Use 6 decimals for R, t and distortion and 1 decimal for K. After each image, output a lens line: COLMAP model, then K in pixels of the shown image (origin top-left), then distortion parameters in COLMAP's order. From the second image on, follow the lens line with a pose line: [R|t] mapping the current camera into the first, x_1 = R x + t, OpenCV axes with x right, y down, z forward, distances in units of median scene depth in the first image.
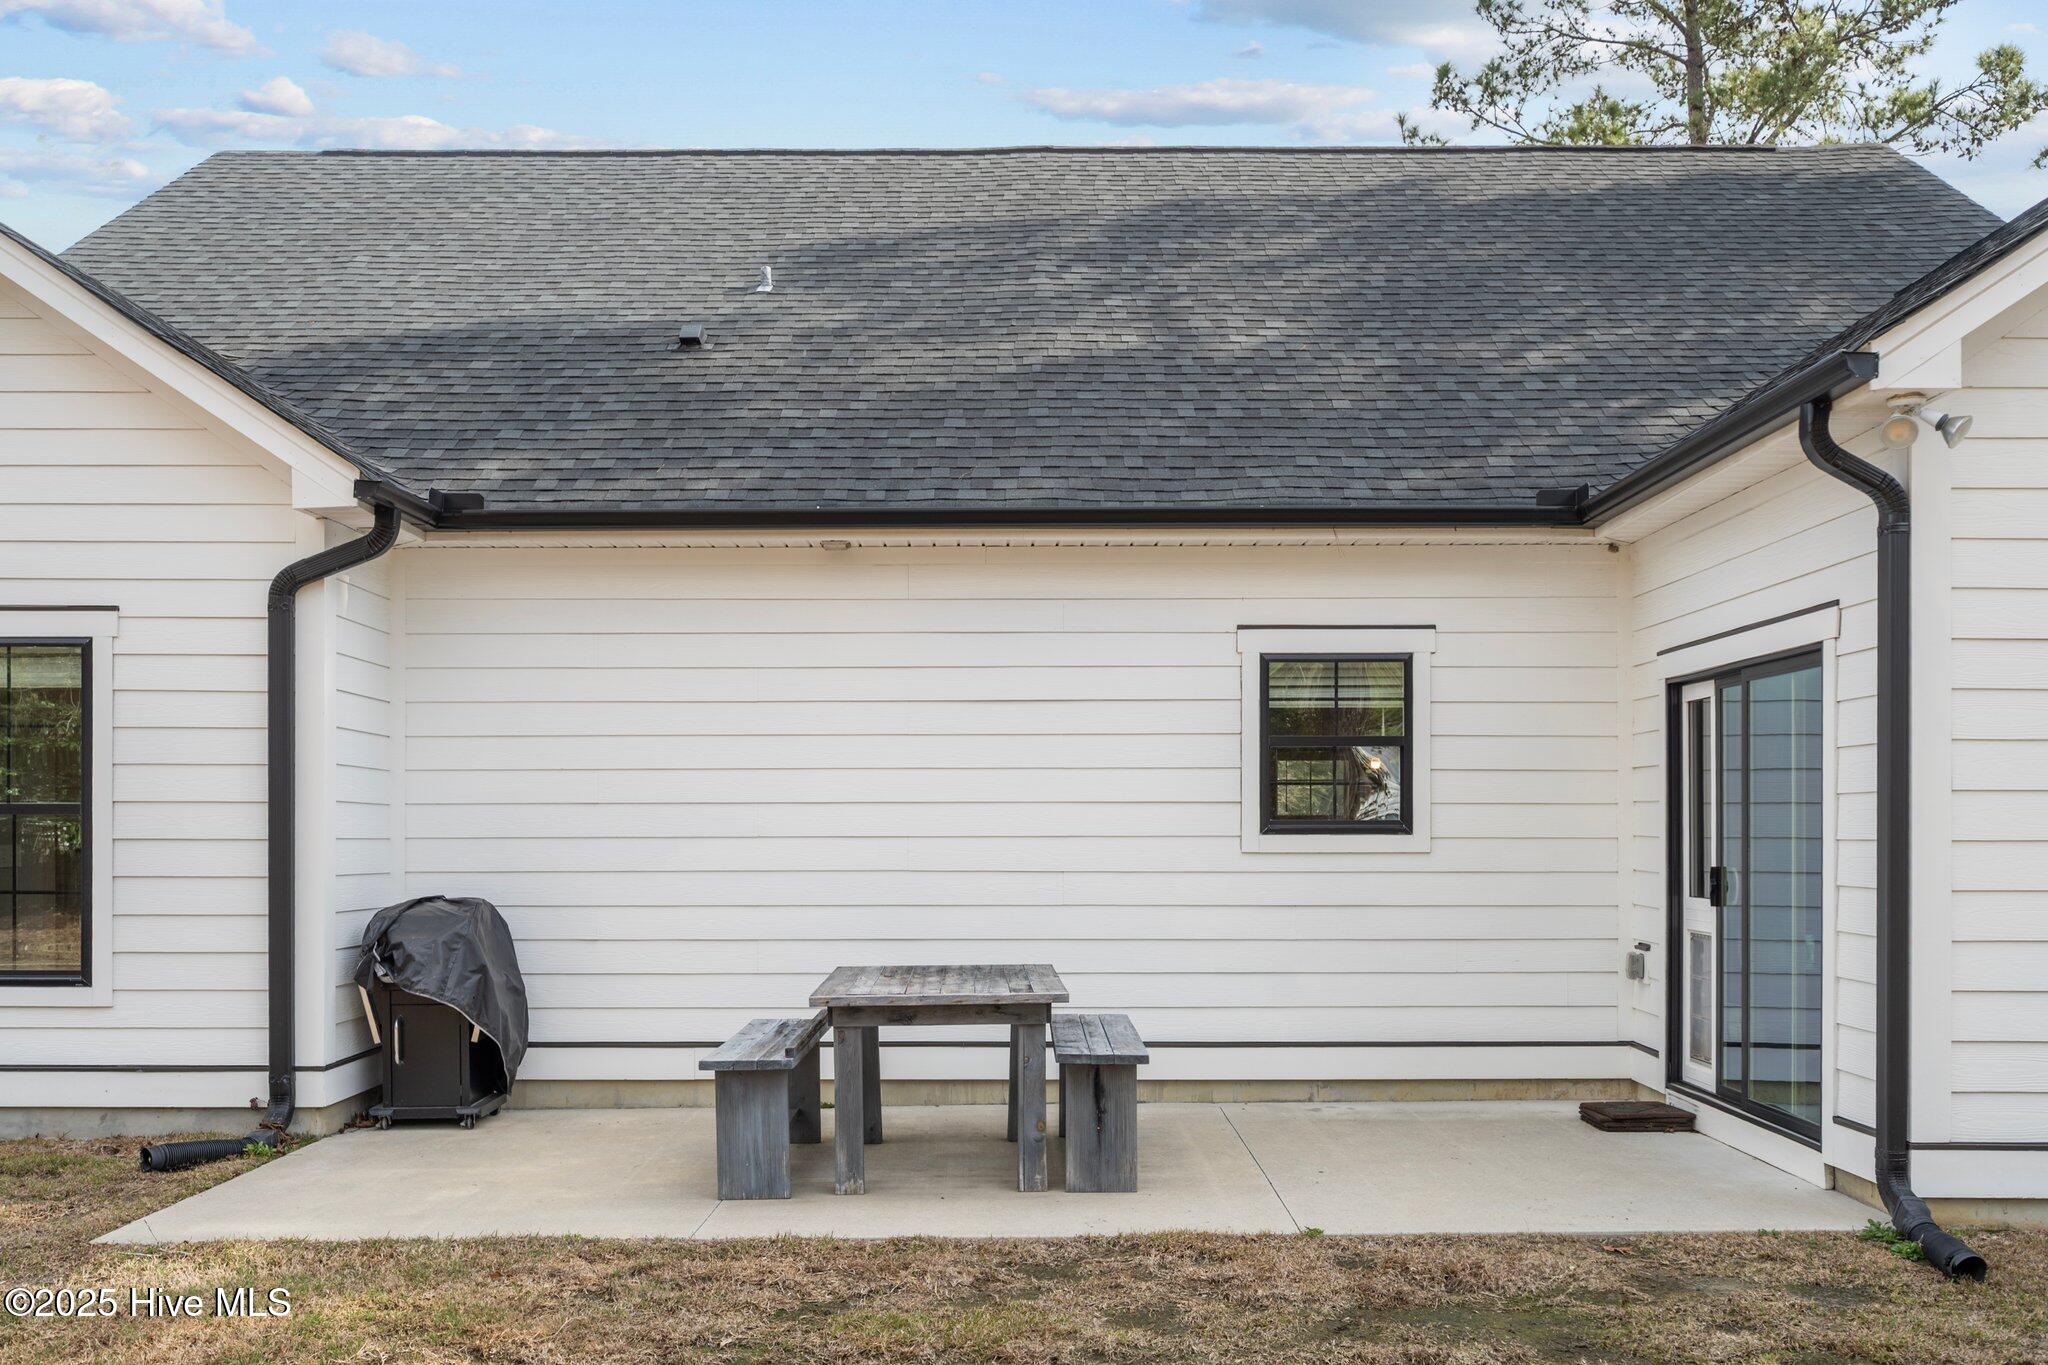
lens RADIAL K [[1822.8, 0, 1018.8], [0, 1822.8, 825.3], [0, 0, 1]] dist [-0.004332, 0.001636]
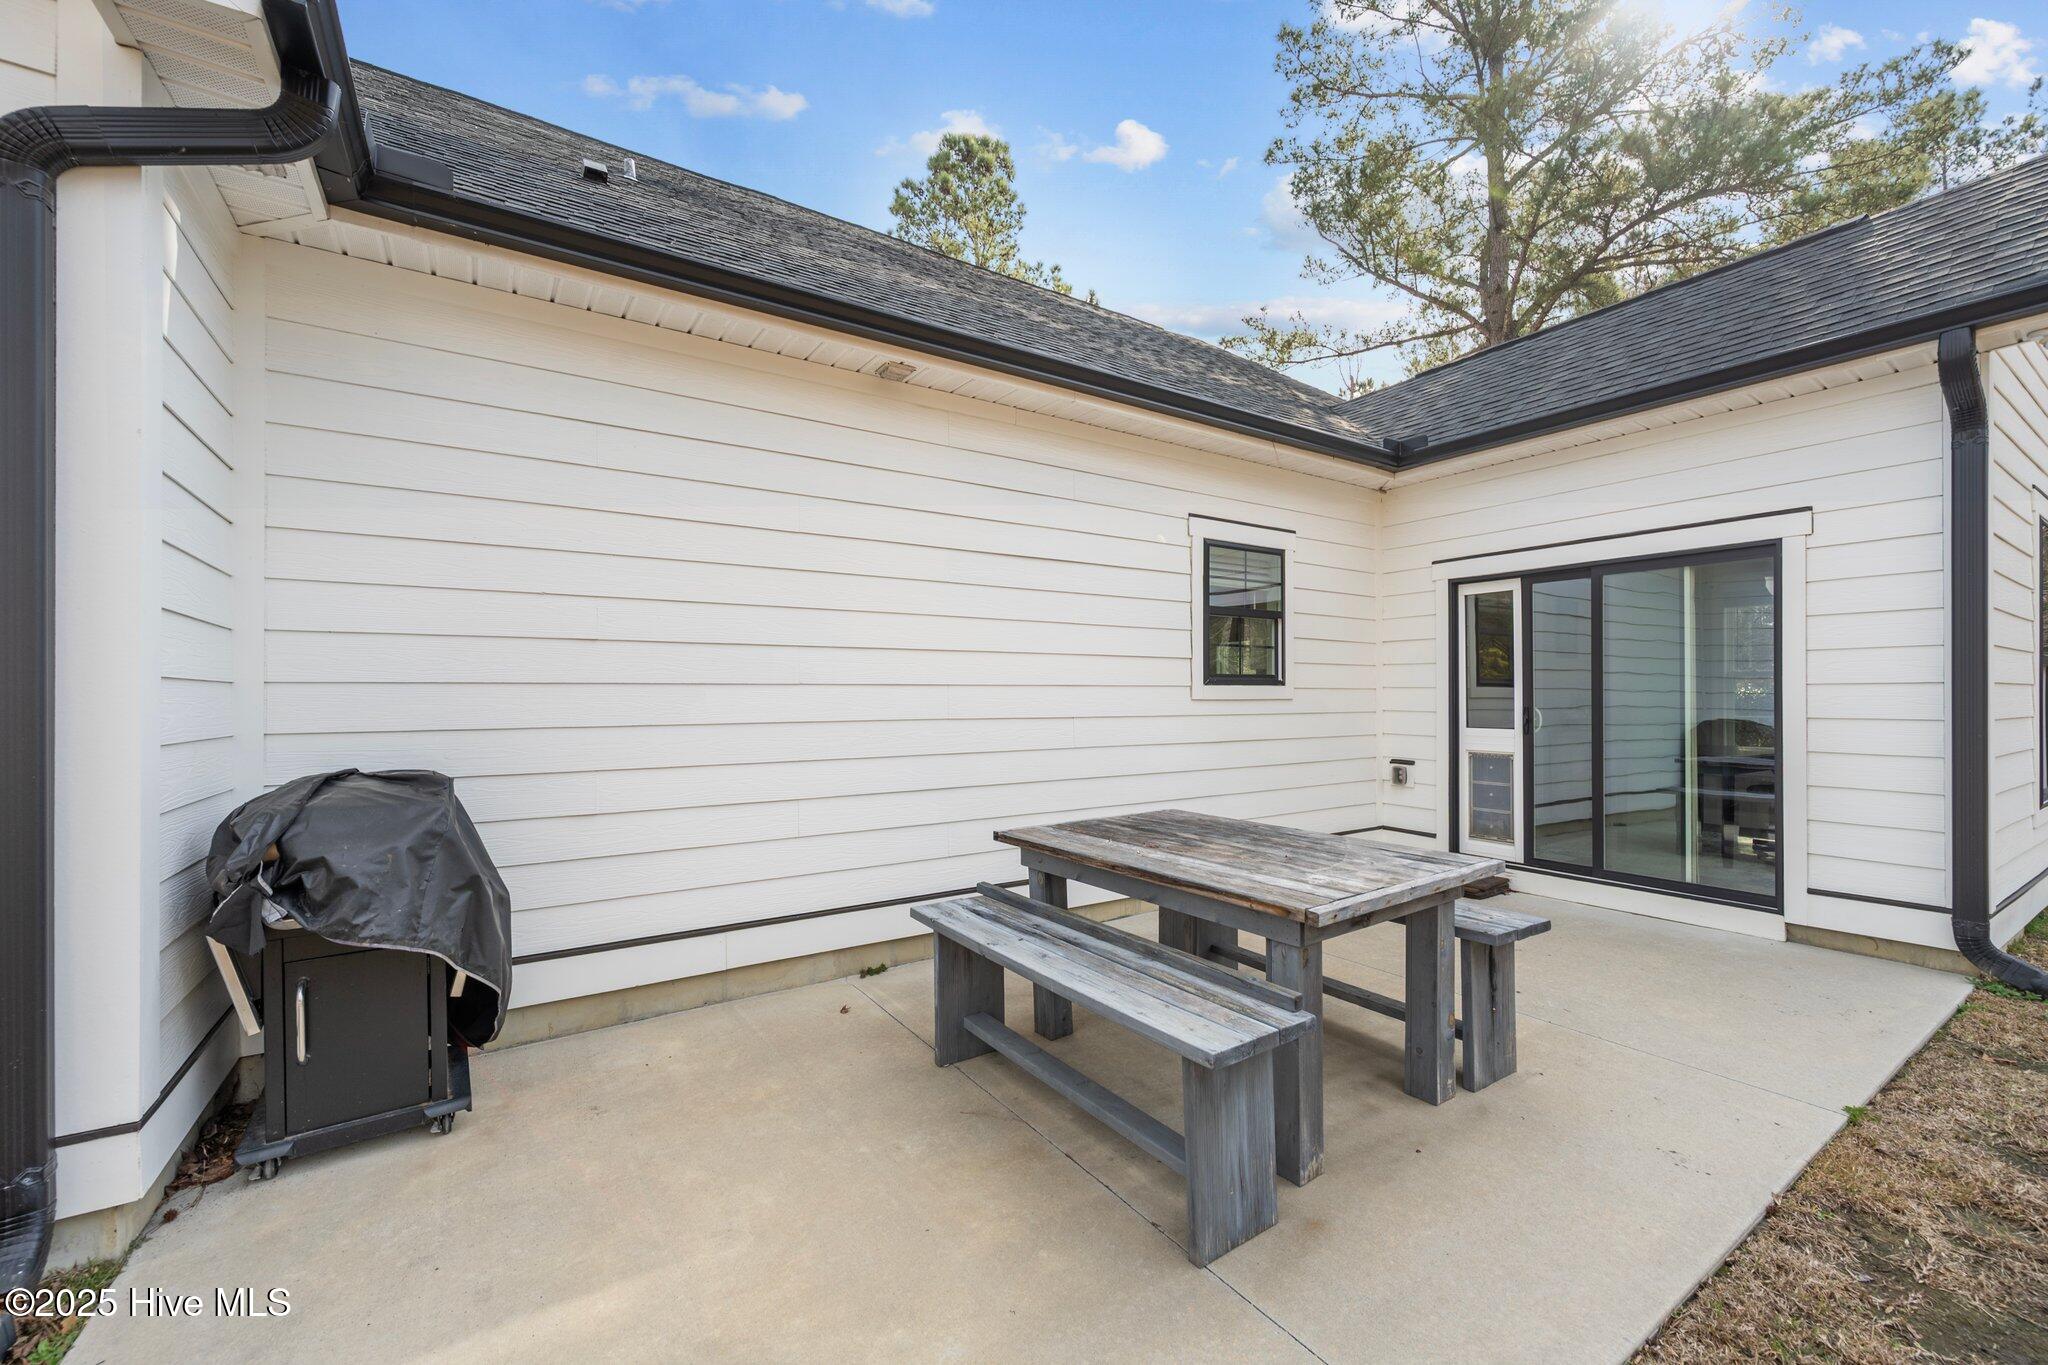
lens RADIAL K [[816.0, 0, 1028.7], [0, 816.0, 697.1], [0, 0, 1]] dist [0.000959, 0.000314]
pose [[0.831438, -0.001749, 0.555615, -0.293099], [0.000079, 0.999995, 0.003029, 0.012518], [-0.555618, -0.002475, 0.831434, 0.653541]]
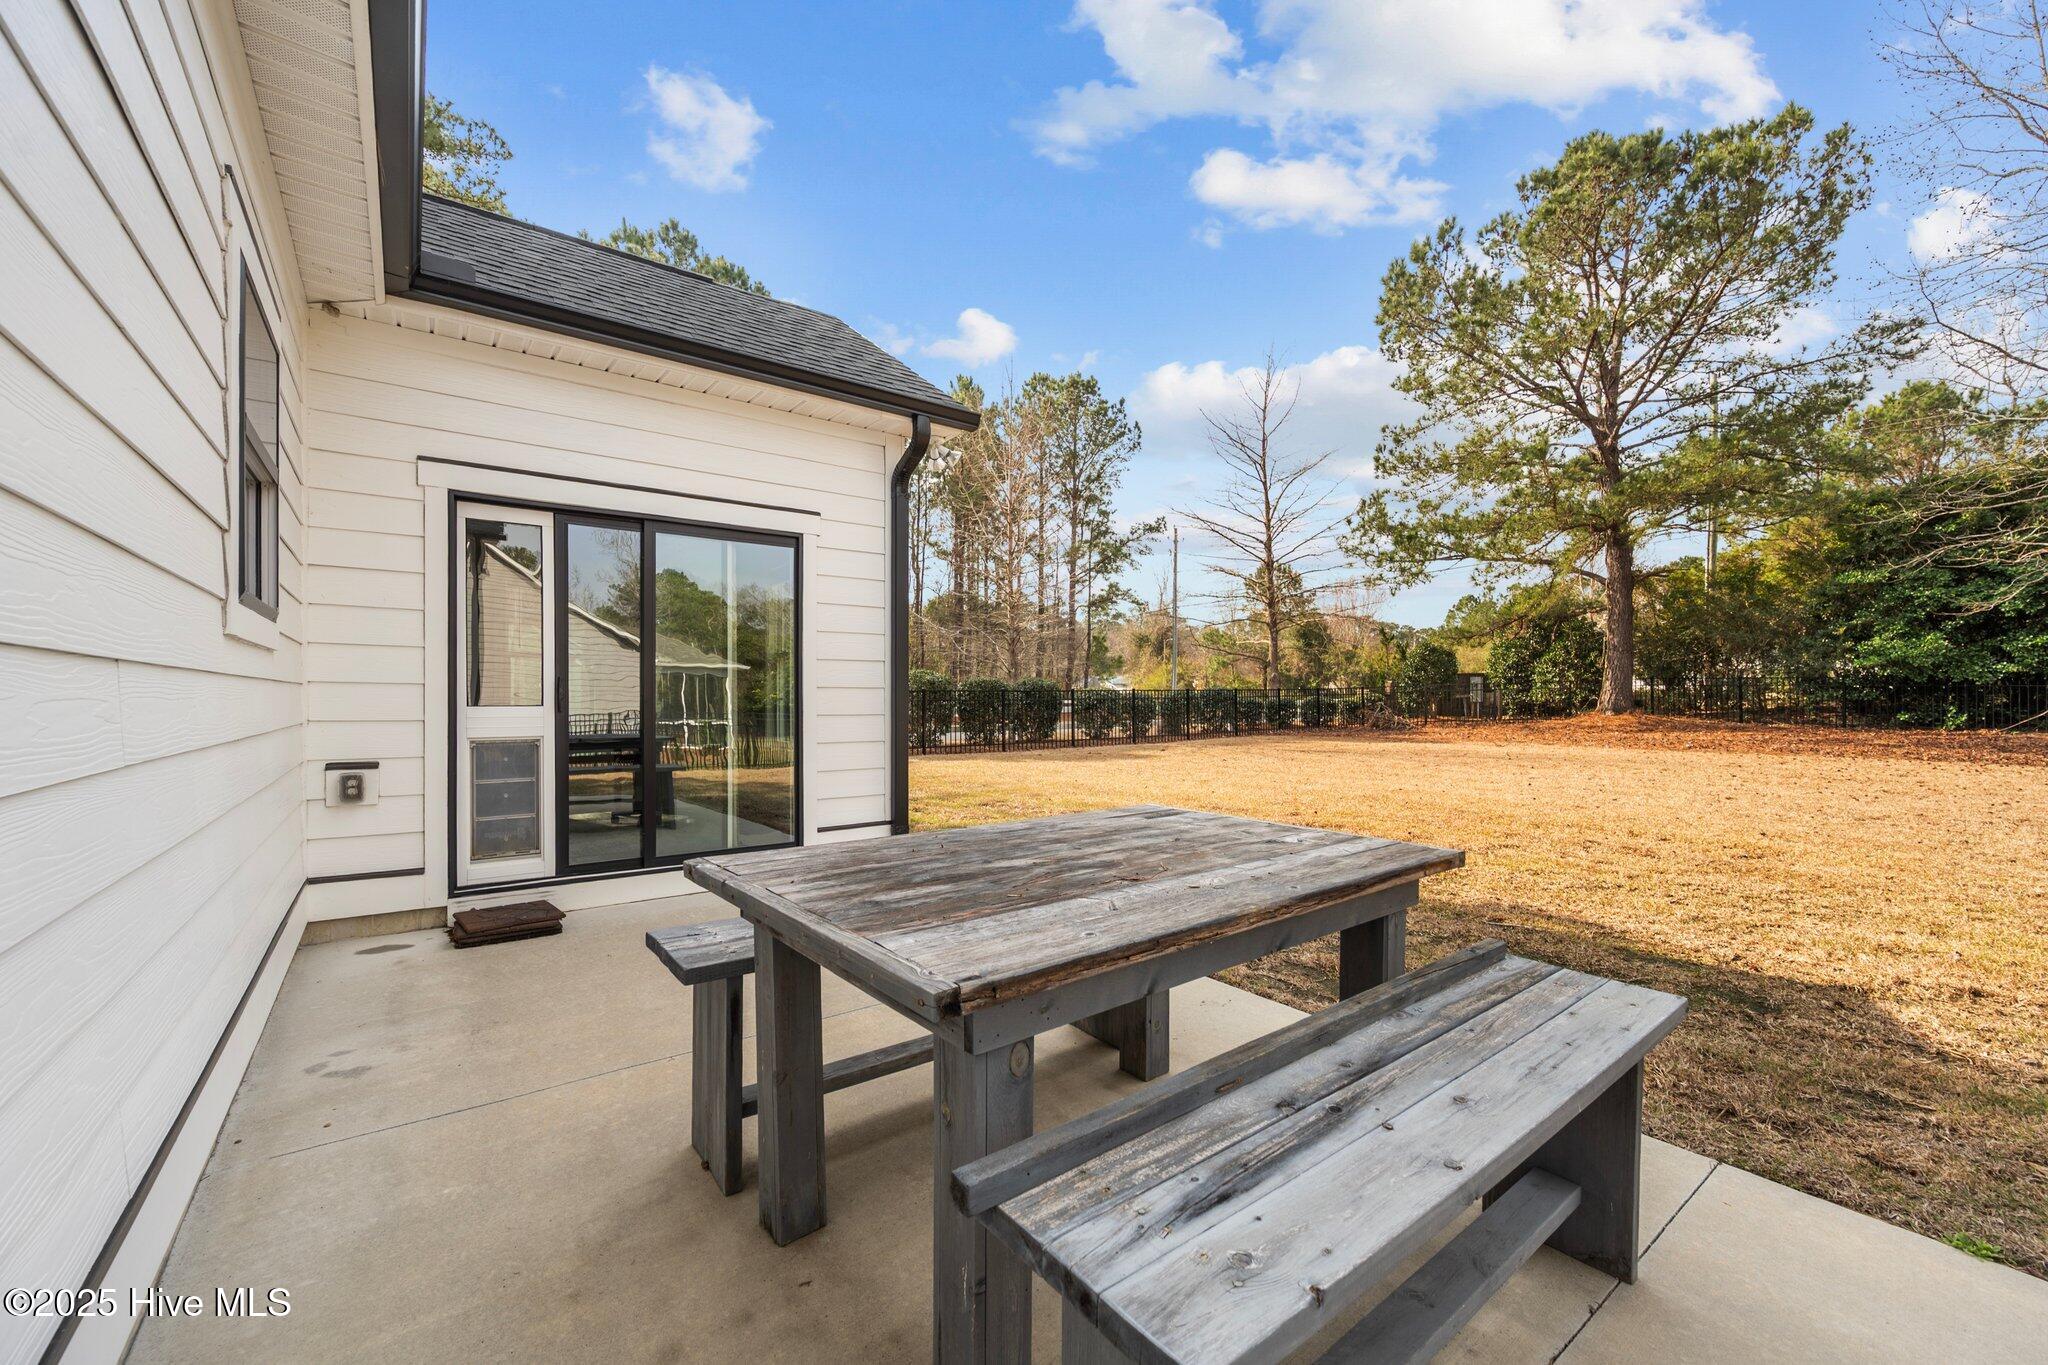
lens RADIAL K [[816.0, 0, 1028.7], [0, 816.0, 697.1], [0, 0, 1]] dist [0.000959, 0.000314]
pose [[-0.608881, 0.002708, 0.793257, -0.194028], [0.000529, 0.999995, -0.003008, 0.035785], [-0.793261, -0.001412, -0.608880, 1.037298]]
